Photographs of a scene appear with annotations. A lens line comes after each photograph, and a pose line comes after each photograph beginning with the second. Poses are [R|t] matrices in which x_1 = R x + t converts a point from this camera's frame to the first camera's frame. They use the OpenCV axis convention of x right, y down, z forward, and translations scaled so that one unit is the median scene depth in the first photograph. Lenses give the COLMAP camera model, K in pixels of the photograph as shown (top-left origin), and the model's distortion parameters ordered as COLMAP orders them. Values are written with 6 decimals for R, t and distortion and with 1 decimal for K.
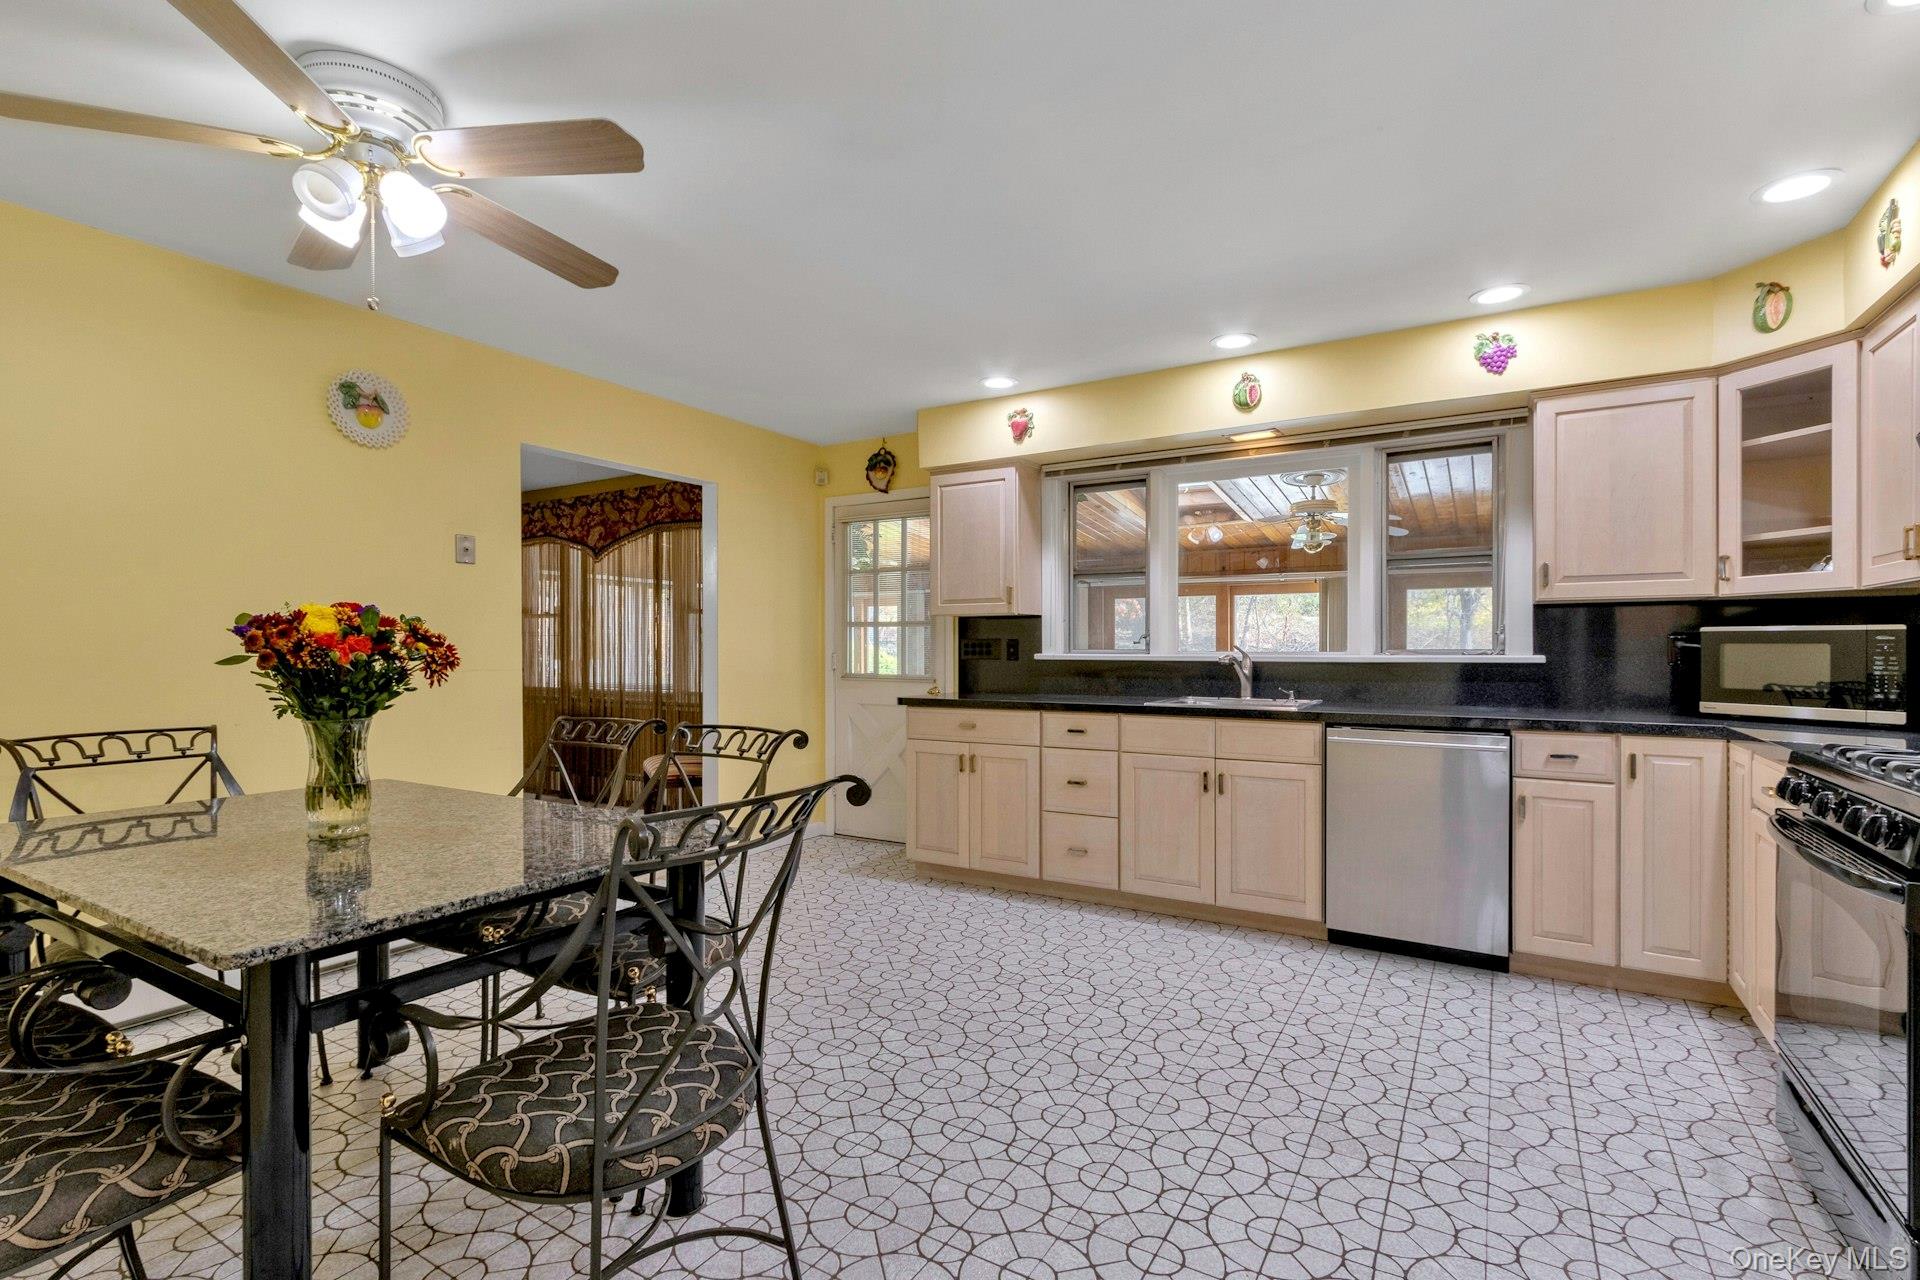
lens RADIAL K [[883.6, 0, 955.2], [0, 883.6, 640.0], [0, 0, 1]] dist [0.000094, -0.000014]
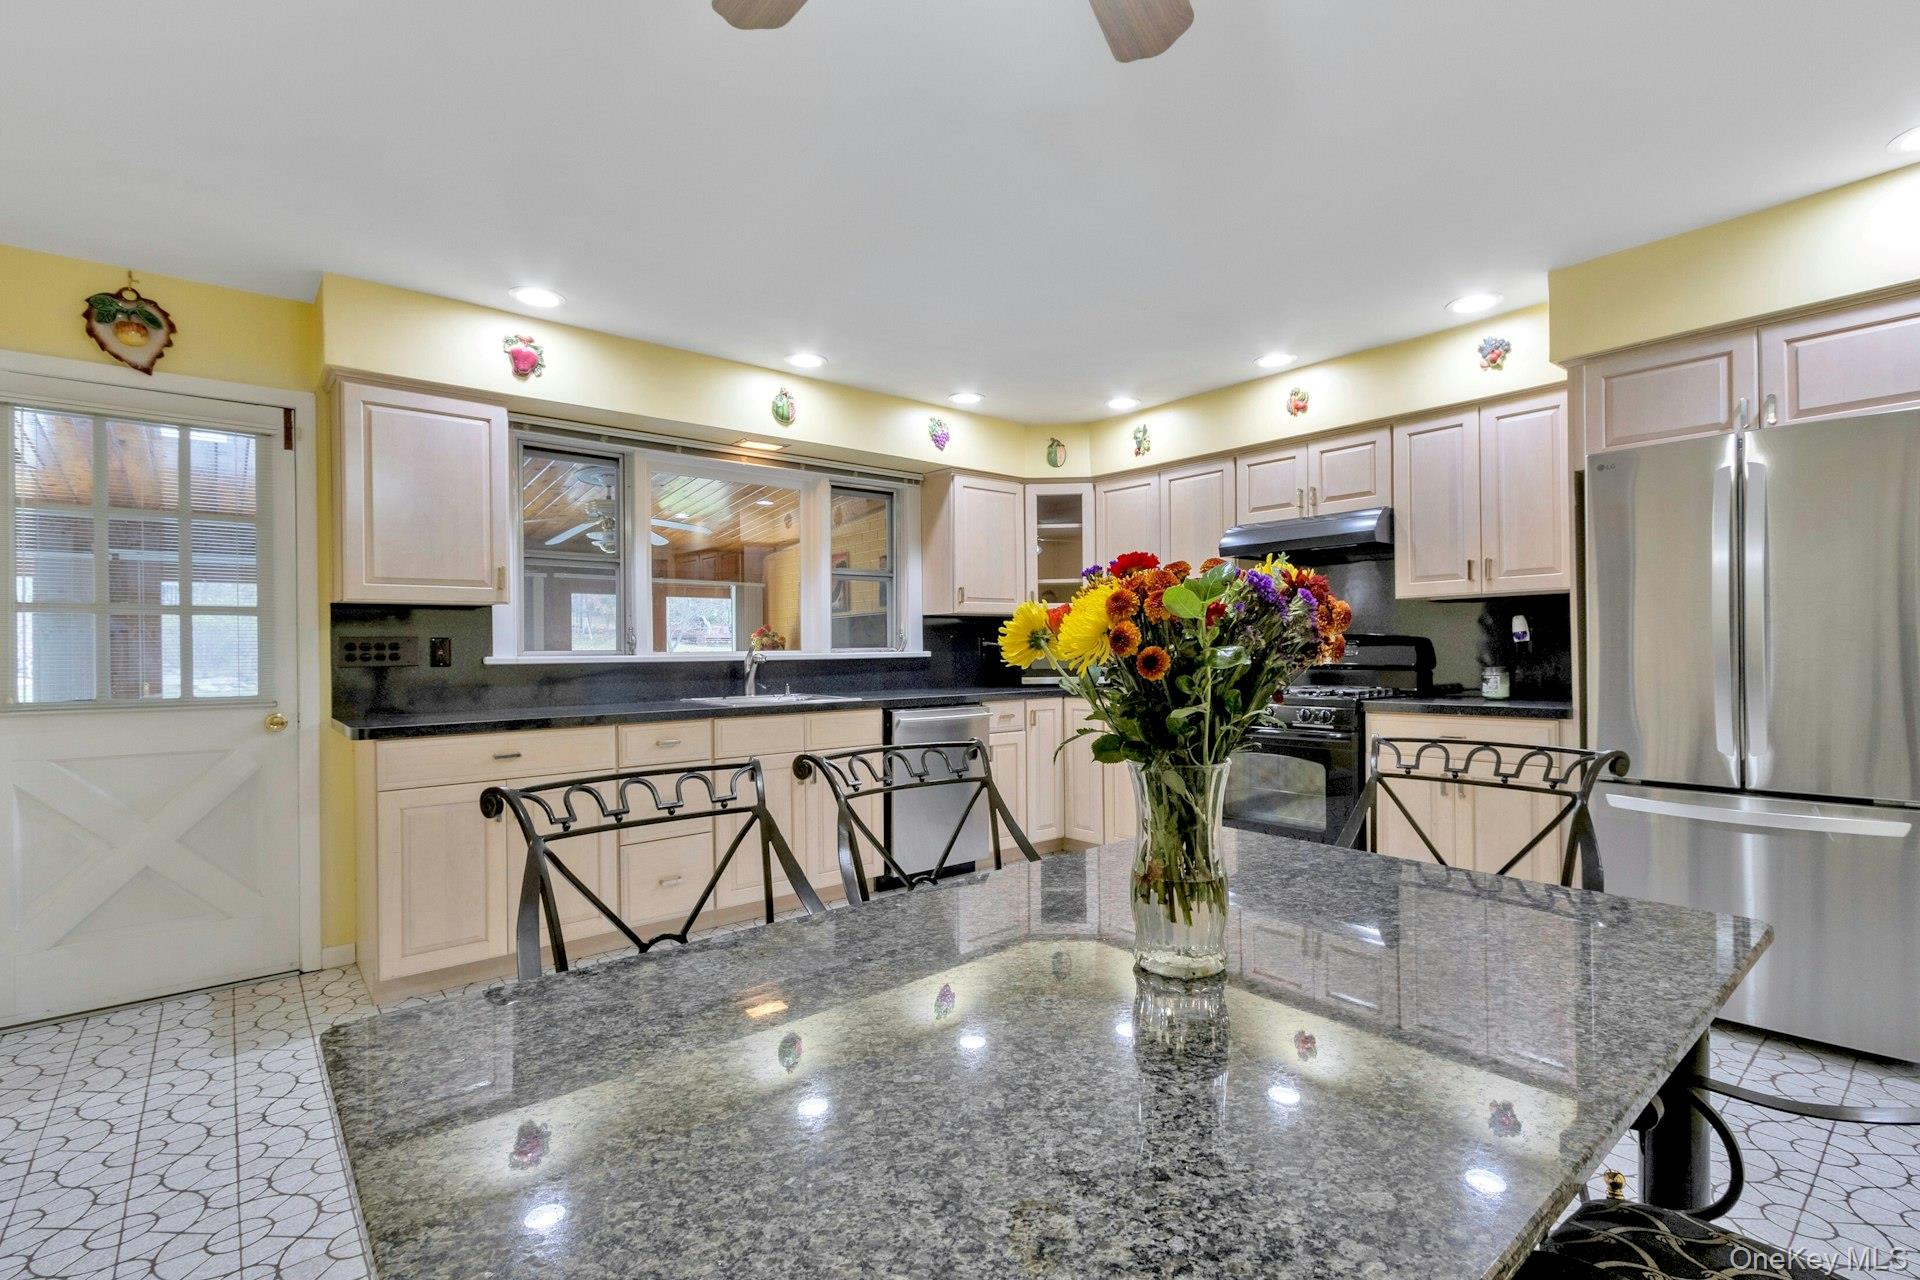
lens RADIAL K [[883.6, 0, 956.8], [0, 883.6, 647.2], [0, 0, 1]] dist [0.000094, -0.000014]
pose [[0.314861, -0.002414, 0.949135, -0.538109], [0.001407, 0.999997, 0.002076, 0.006212], [-0.949137, 0.000682, 0.314864, 0.411409]]
